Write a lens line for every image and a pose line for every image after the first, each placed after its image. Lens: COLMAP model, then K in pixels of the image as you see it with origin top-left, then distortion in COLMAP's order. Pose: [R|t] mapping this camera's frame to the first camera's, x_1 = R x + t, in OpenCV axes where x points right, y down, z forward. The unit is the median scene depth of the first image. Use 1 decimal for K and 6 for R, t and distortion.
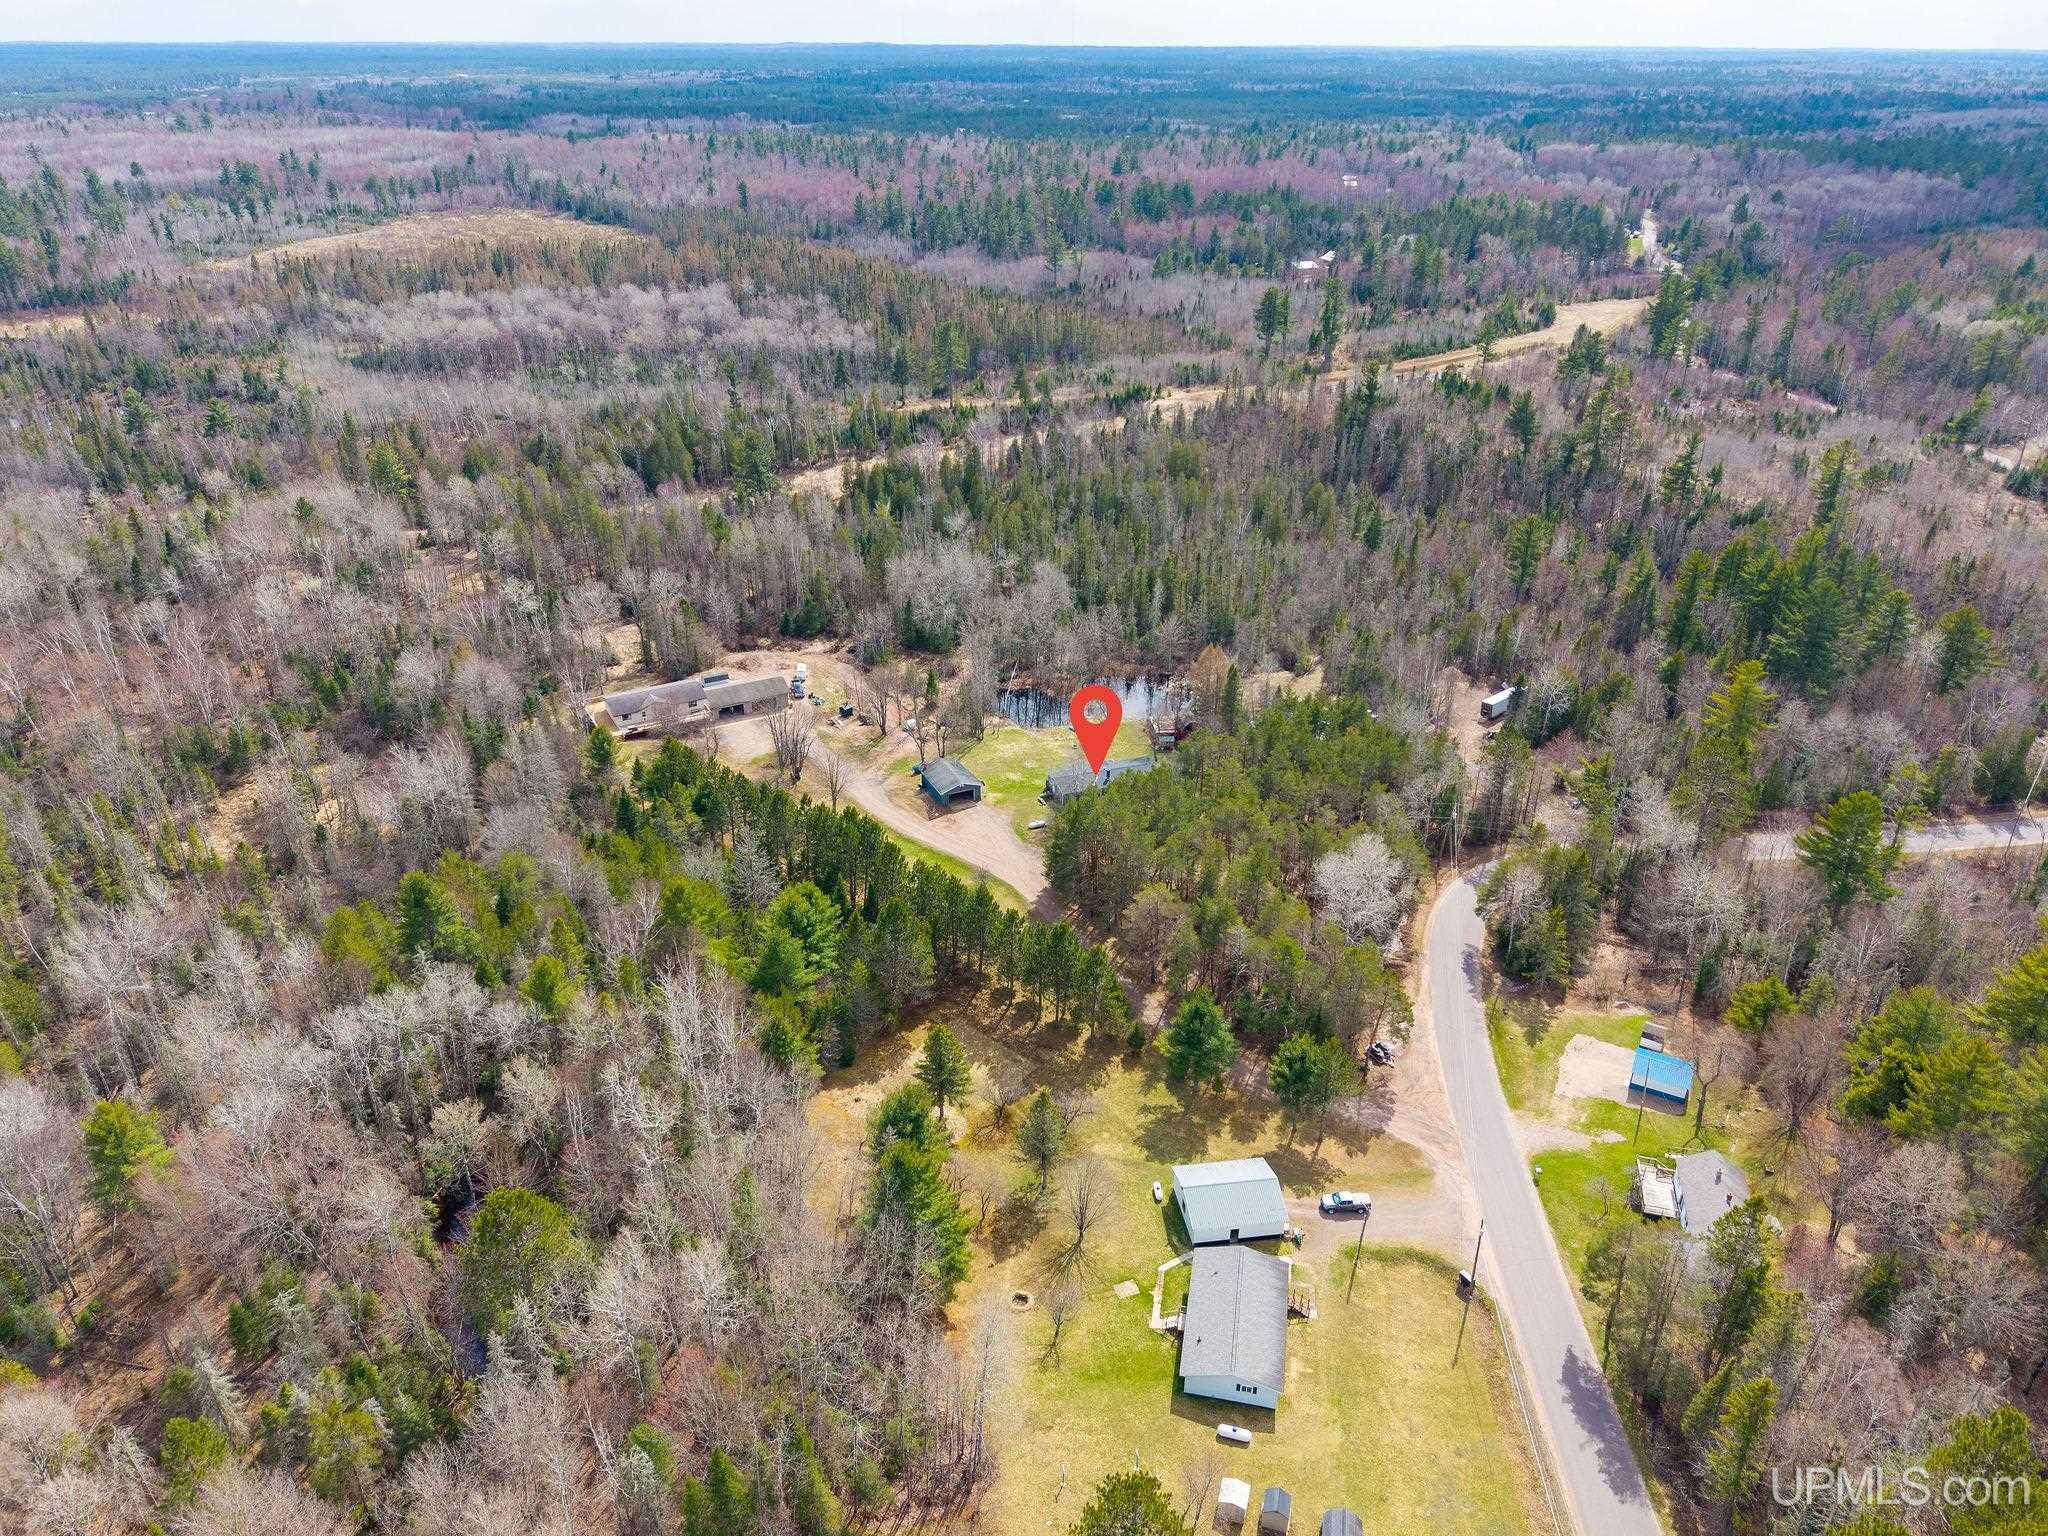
lens RADIAL K [[1385.8, 0, 1023.3], [0, 1385.8, 766.0], [0, 0, 1]] dist [0.023139, -0.033098]
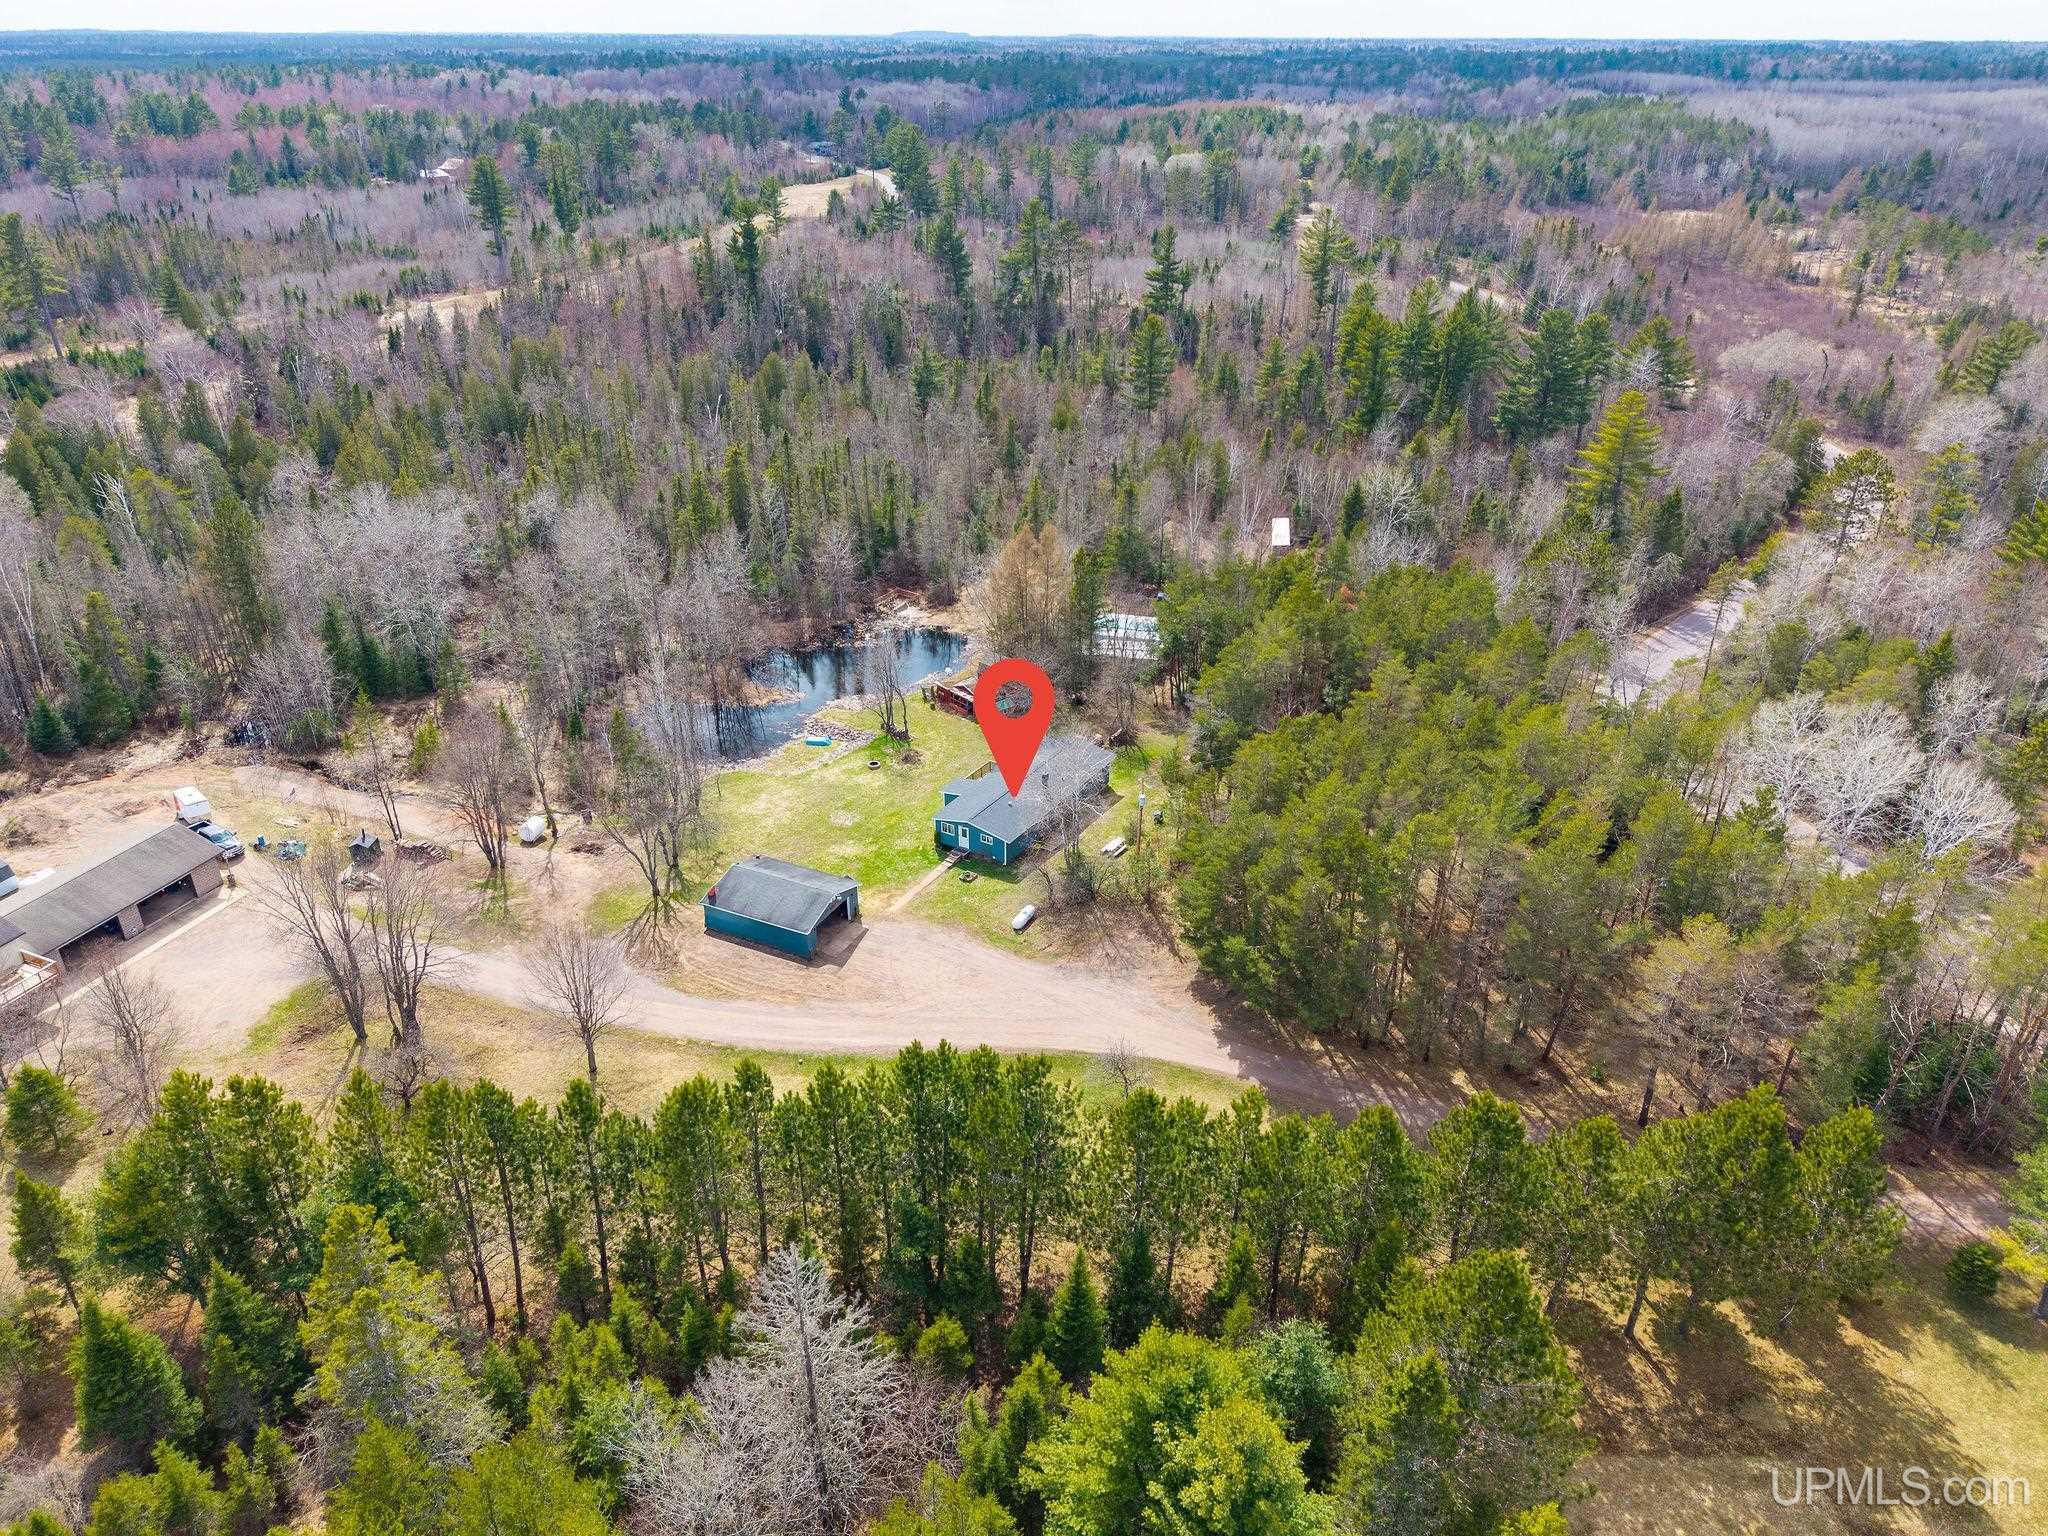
lens RADIAL K [[1385.8, 0, 1024.7], [0, 1385.8, 770.8], [0, 0, 1]] dist [0.023139, -0.033098]
pose [[0.776571, -0.313638, 0.546414, -0.212907], [0.295405, 0.947302, 0.123912, -0.060199], [-0.556483, 0.065187, 0.828298, 0.508743]]
